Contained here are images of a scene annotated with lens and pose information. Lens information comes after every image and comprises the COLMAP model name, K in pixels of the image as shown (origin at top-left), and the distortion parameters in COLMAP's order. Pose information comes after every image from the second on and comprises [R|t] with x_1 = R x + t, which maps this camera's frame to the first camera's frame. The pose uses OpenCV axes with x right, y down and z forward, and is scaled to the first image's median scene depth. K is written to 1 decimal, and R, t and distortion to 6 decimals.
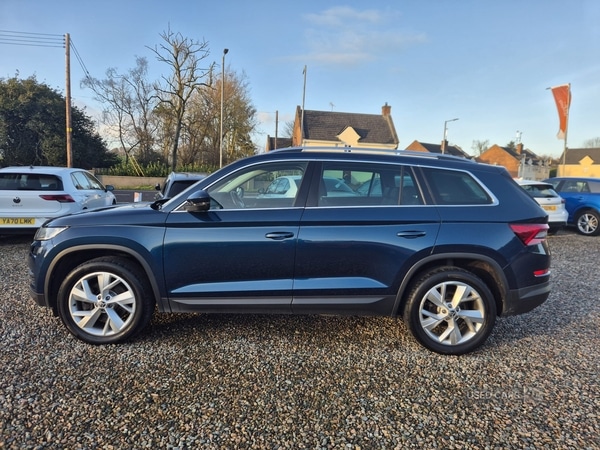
lens RADIAL K [[404.4, 0, 296.4], [0, 404.4, 212.6], [0, 0, 1]] dist [0.060231, -0.047577]
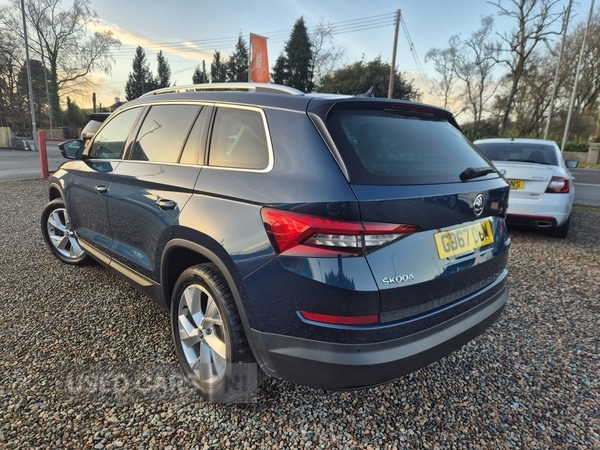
lens RADIAL K [[404.4, 0, 300.6], [0, 404.4, 224.3], [0, 0, 1]] dist [0.060231, -0.047577]
pose [[0.671113, 0.147029, -0.726629, 0.098264], [-0.076658, 0.988645, 0.129245, -0.003681], [0.737381, -0.031036, 0.674763, 0.064796]]
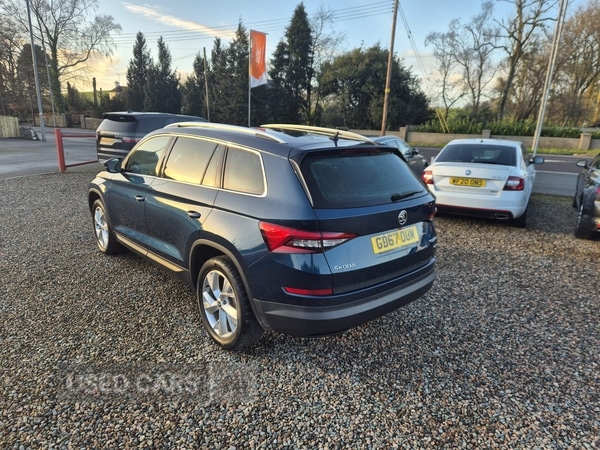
lens RADIAL K [[404.4, 0, 302.4], [0, 404.4, 223.1], [0, 0, 1]] dist [0.060231, -0.047577]
pose [[0.671412, 0.170298, -0.721252, 0.119260], [-0.071015, 0.983545, 0.166122, -0.011814], [0.737674, -0.060316, 0.672457, 0.049358]]
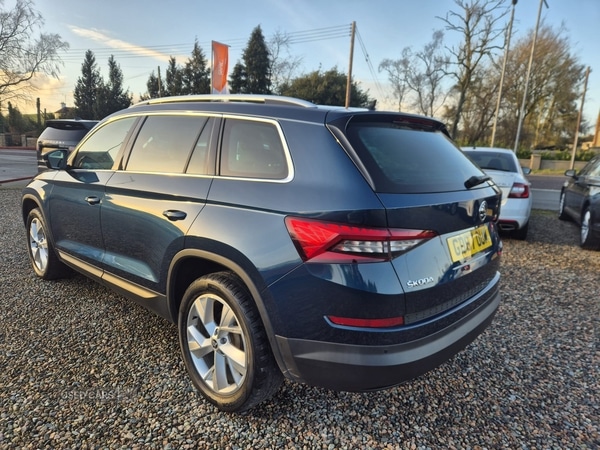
lens RADIAL K [[404.4, 0, 297.7], [0, 404.4, 224.9], [0, 0, 1]] dist [0.060231, -0.047577]
pose [[0.740348, 0.122499, -0.660968, 0.093605], [-0.068964, 0.991909, 0.106587, -0.003448], [0.668677, -0.033329, 0.742806, 0.058088]]
